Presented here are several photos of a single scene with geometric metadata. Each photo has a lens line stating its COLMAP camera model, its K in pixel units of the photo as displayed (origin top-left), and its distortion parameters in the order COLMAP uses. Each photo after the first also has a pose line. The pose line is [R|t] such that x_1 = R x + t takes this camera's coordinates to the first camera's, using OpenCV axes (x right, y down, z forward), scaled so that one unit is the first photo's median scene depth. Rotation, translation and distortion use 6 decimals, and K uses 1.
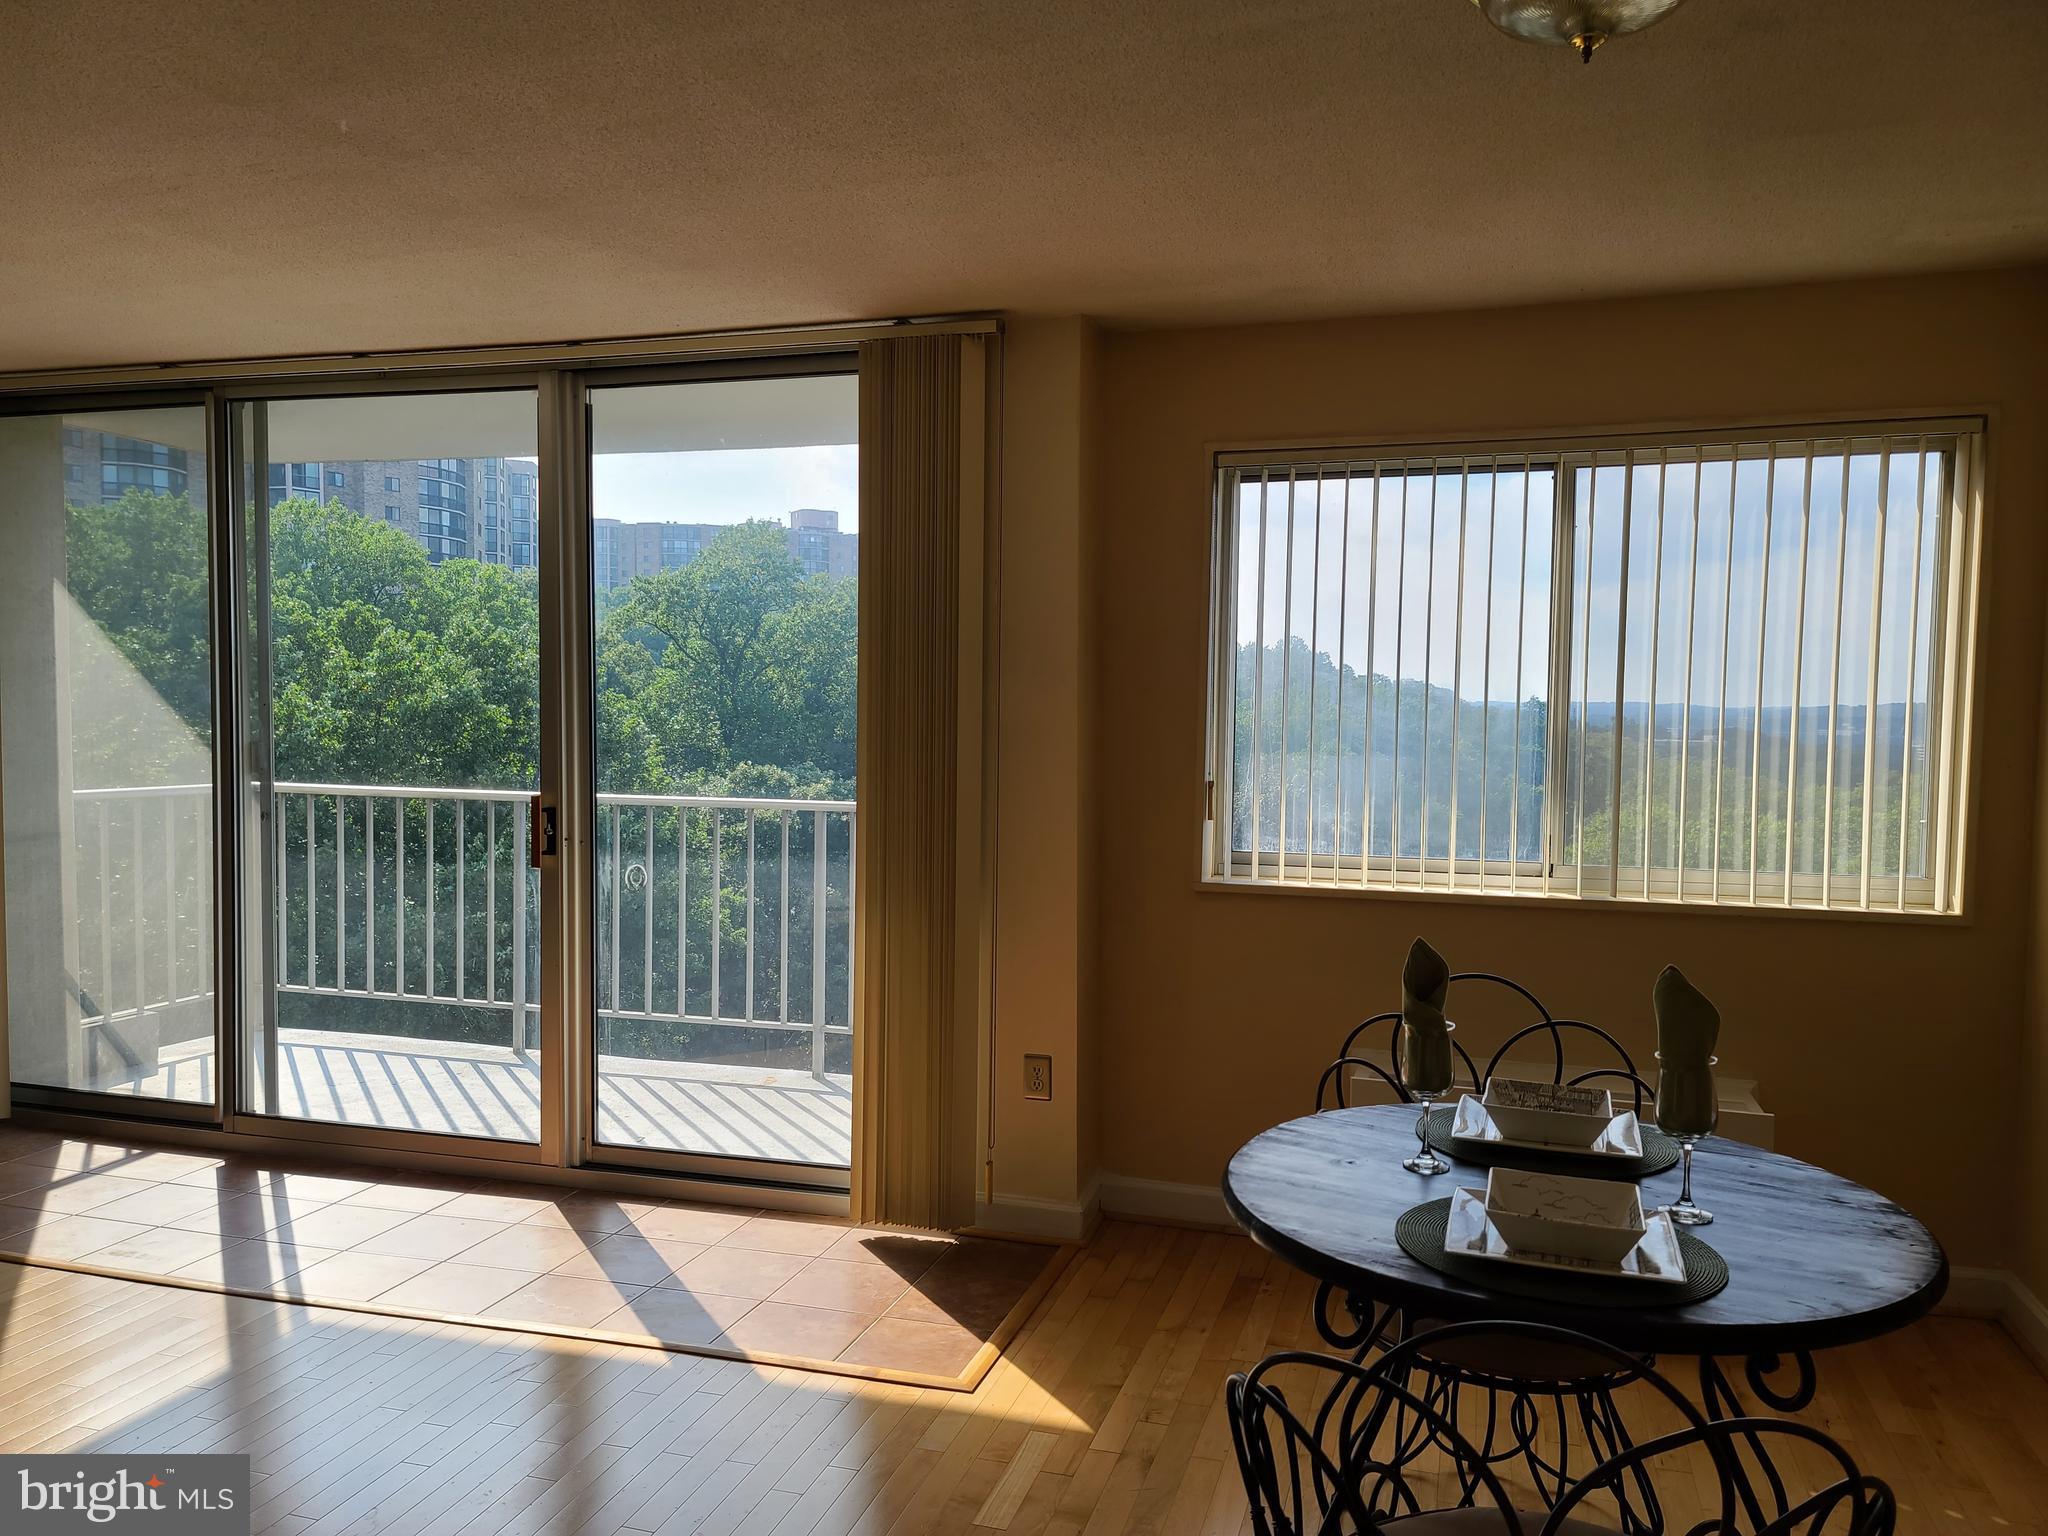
lens RADIAL K [[1515.0, 0, 1048.8], [0, 1515.0, 771.8], [0, 0, 1]] dist [0.075638, -0.046744]
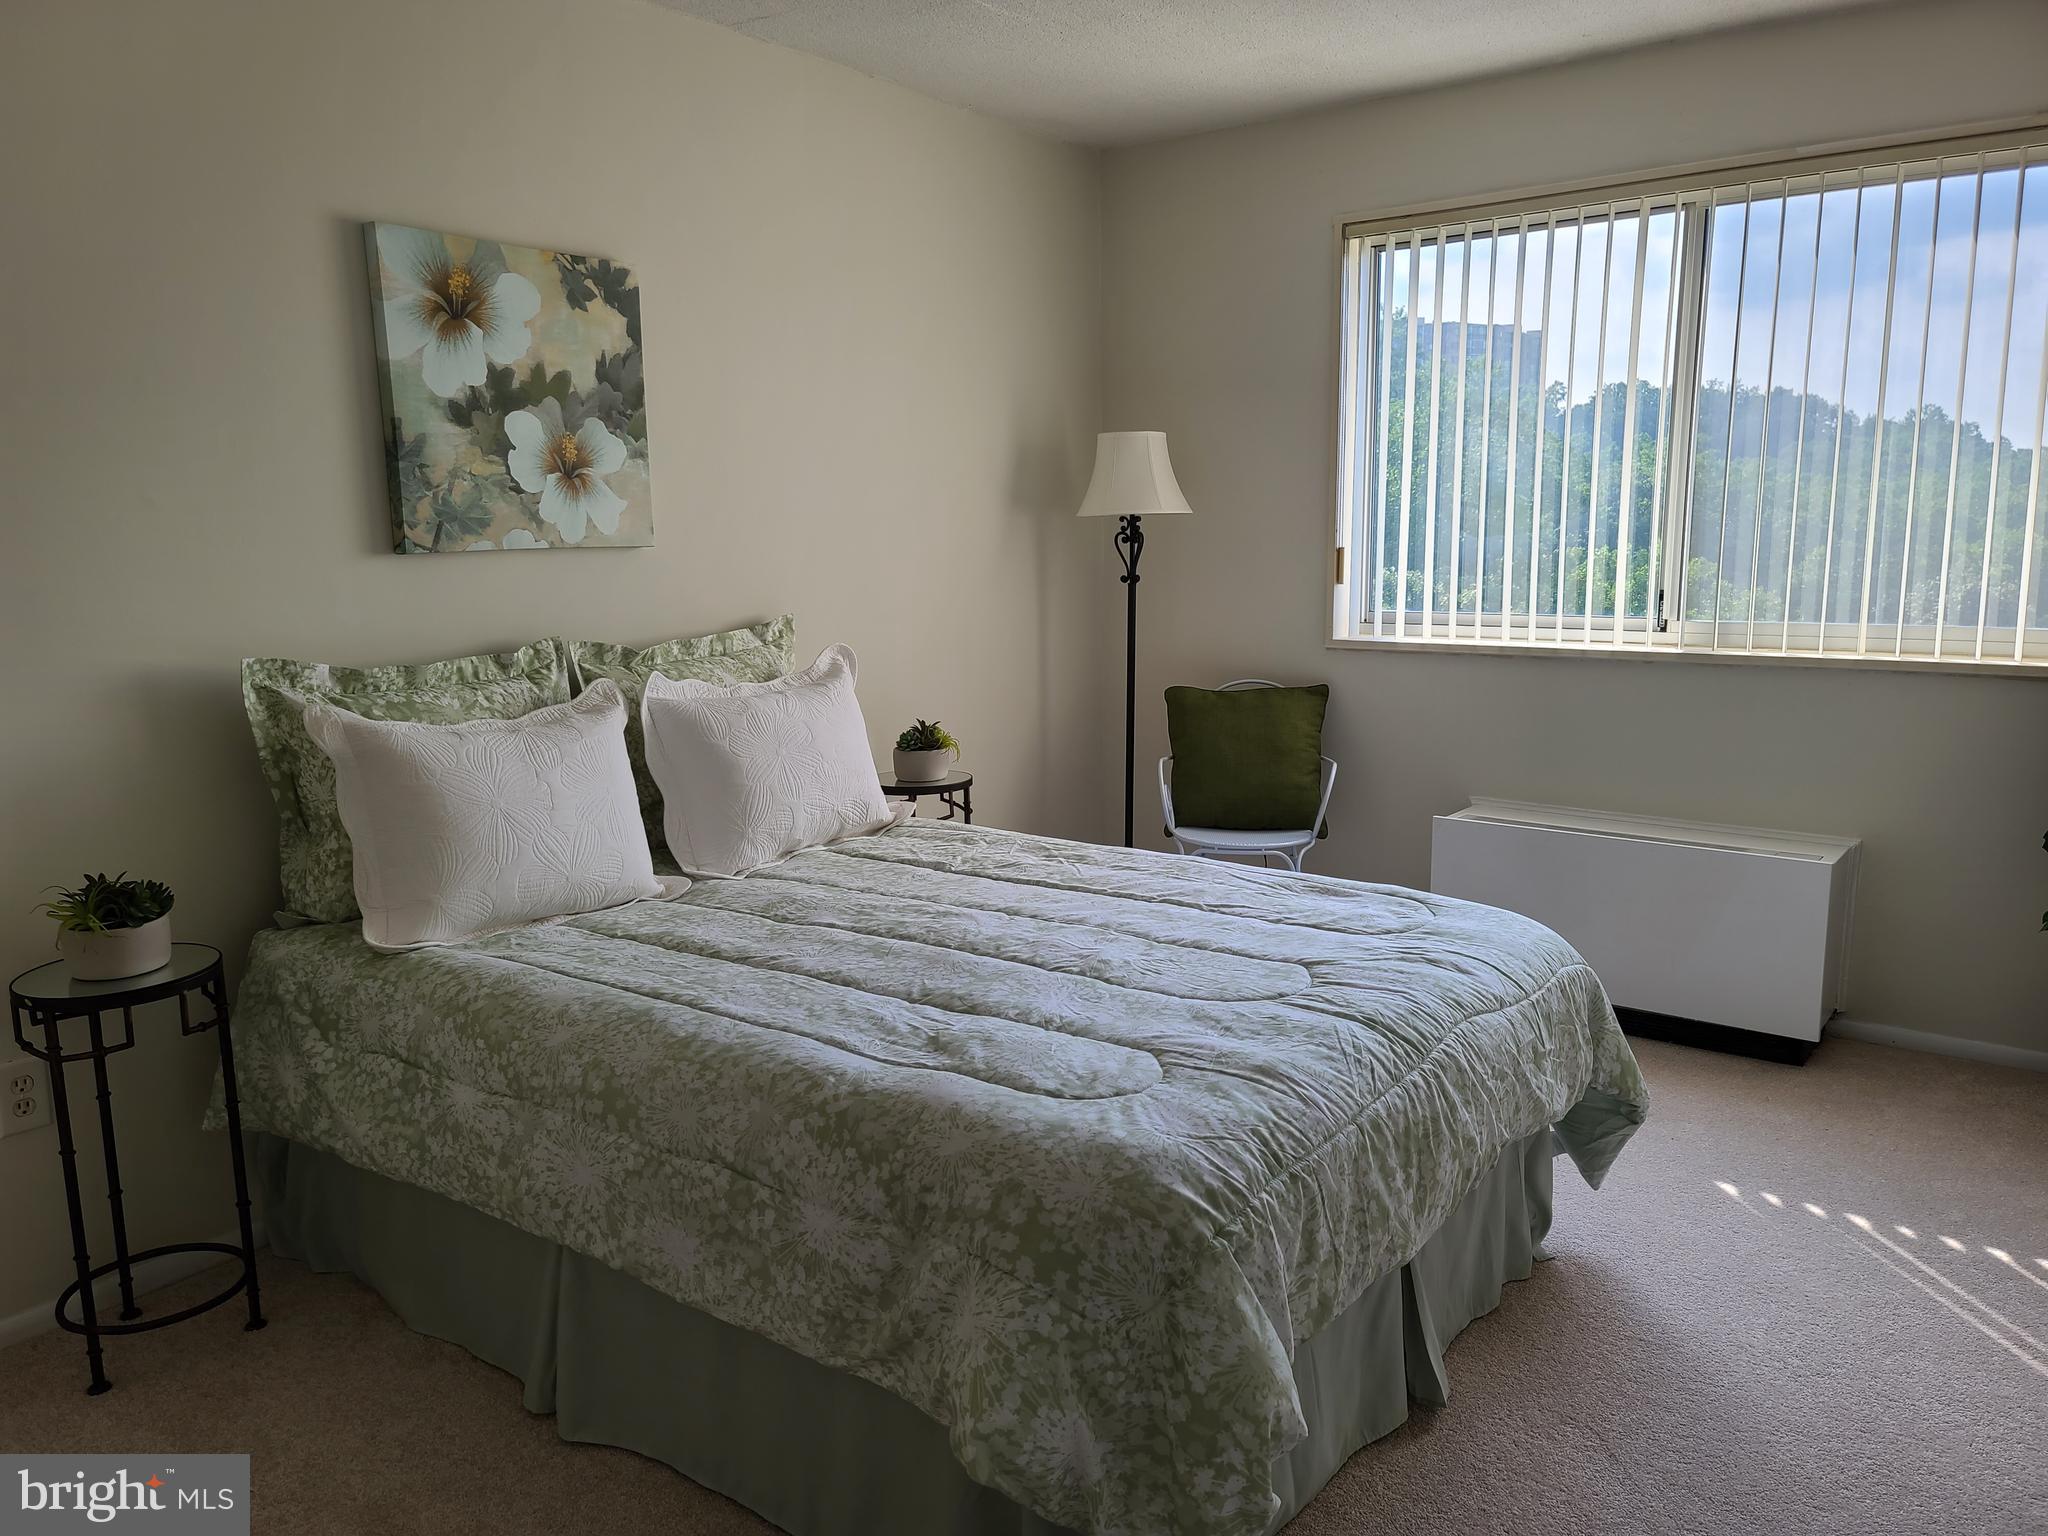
lens RADIAL K [[1515.0, 0, 1005.7], [0, 1515.0, 770.8], [0, 0, 1]] dist [0.075638, -0.046744]
pose [[0.935198, 0.033918, -0.352498, 0.228083], [0.016889, 0.989998, 0.140068, 0.007996], [0.353723, -0.136945, 0.925271, -0.086893]]
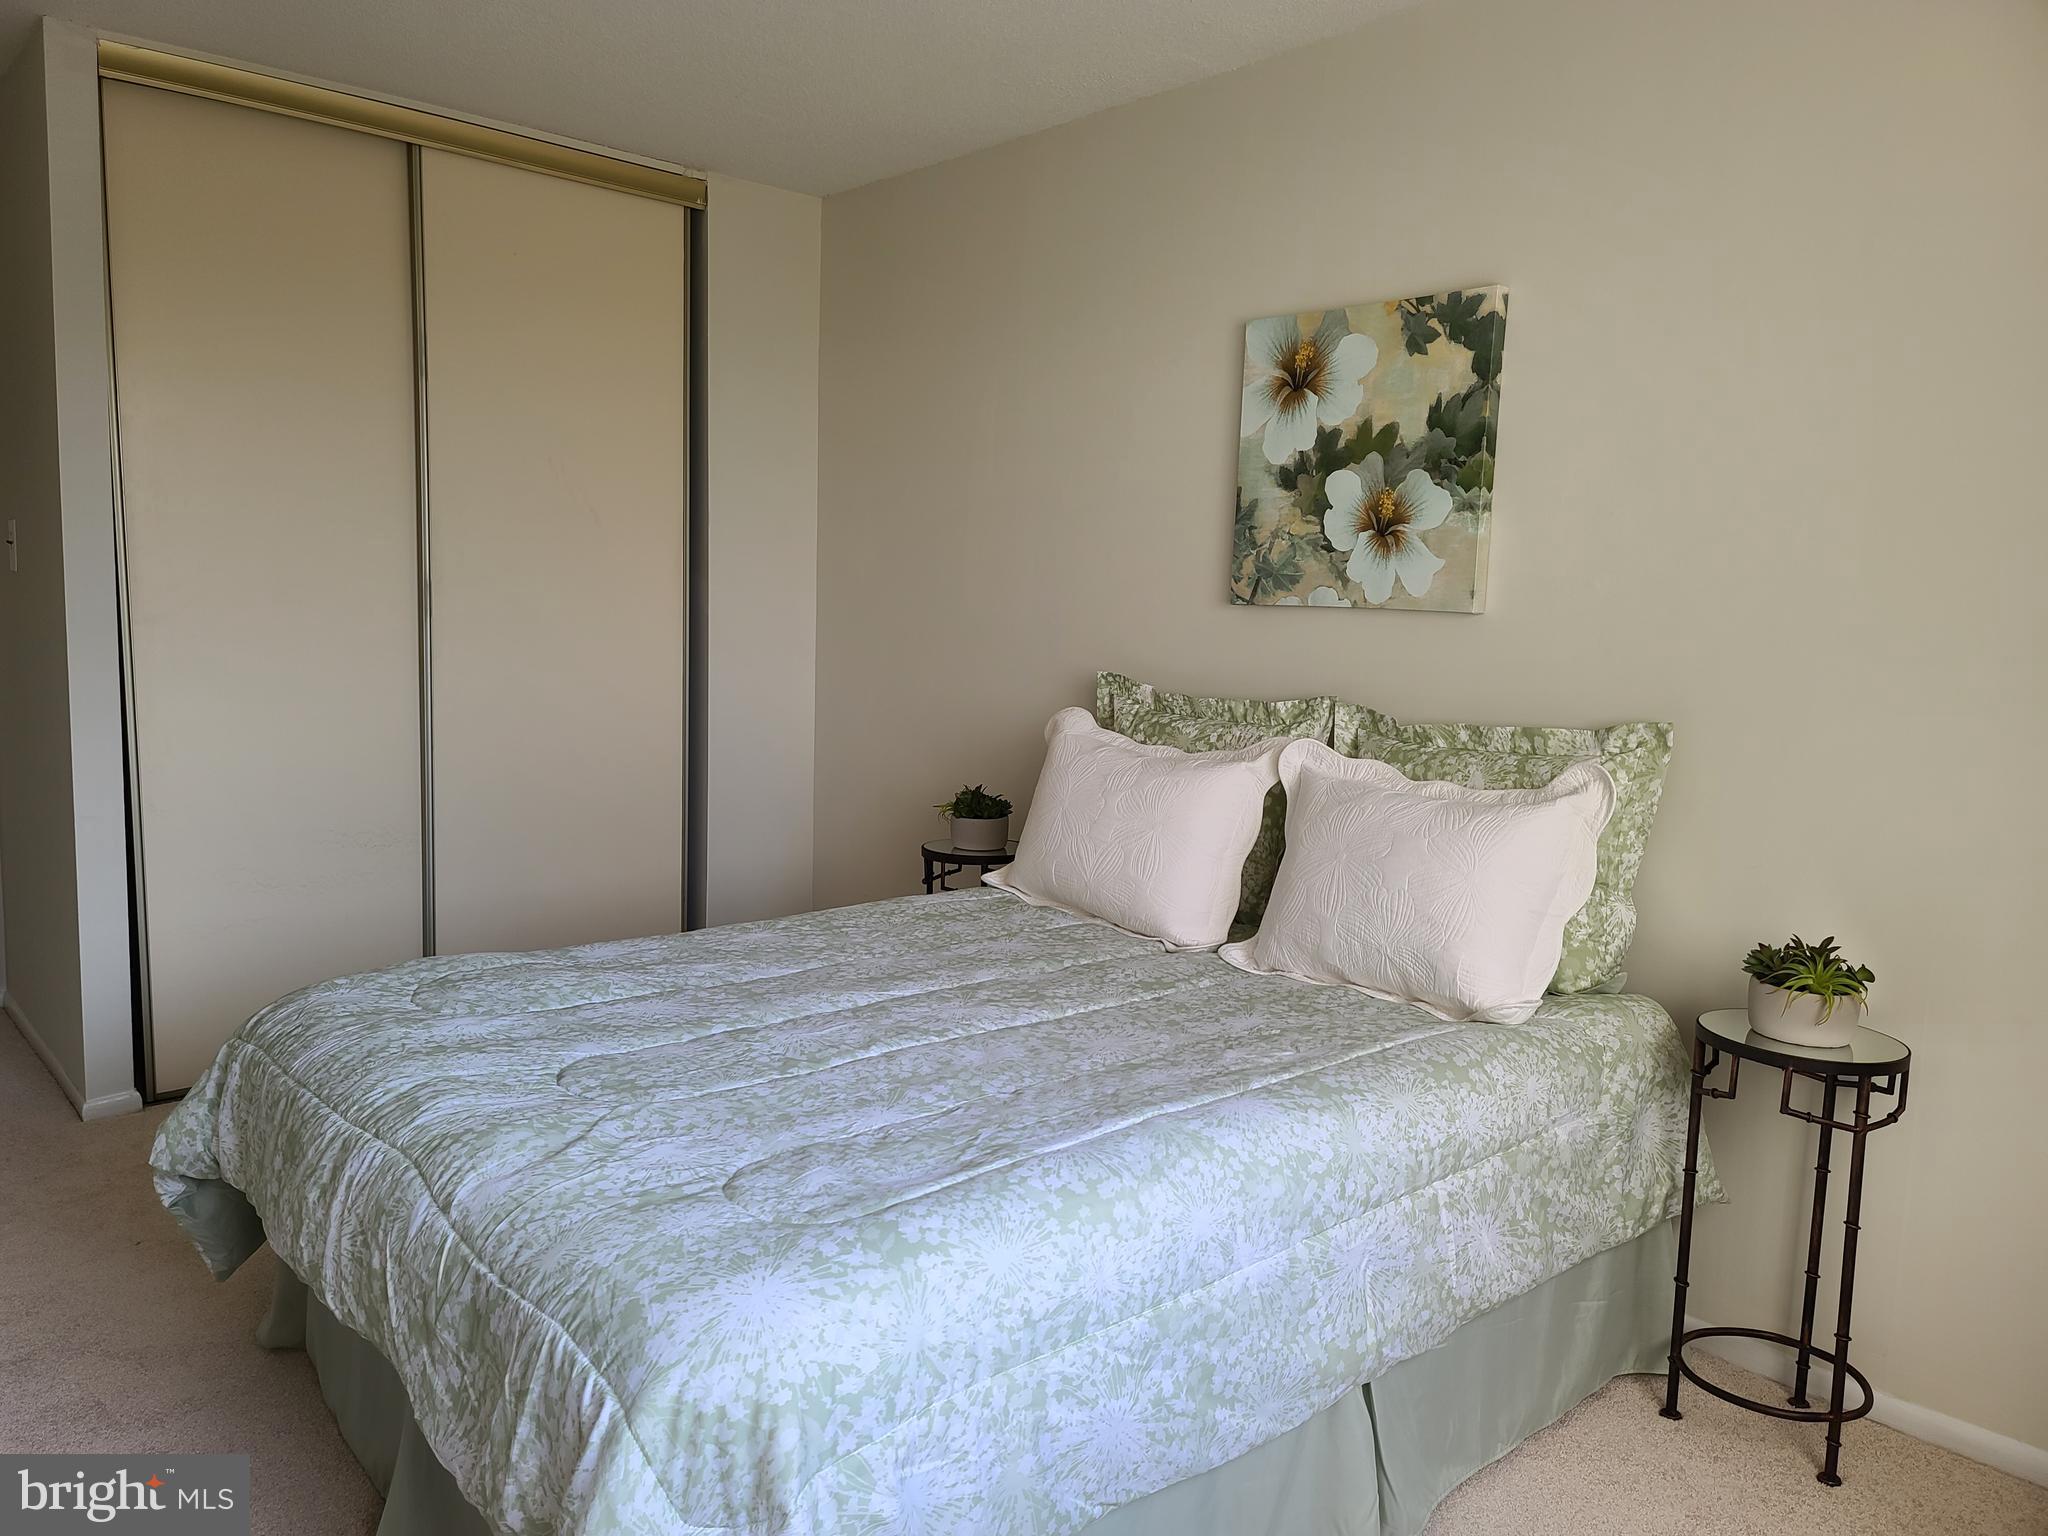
lens RADIAL K [[1515.0, 0, 1023.2], [0, 1515.0, 757.1], [0, 0, 1]] dist [0.075638, -0.046744]
pose [[-0.531832, 0.066907, -0.844203, 0.420924], [-0.059357, 0.991477, 0.115973, -0.001406], [0.844767, 0.111788, -0.523328, 0.671475]]
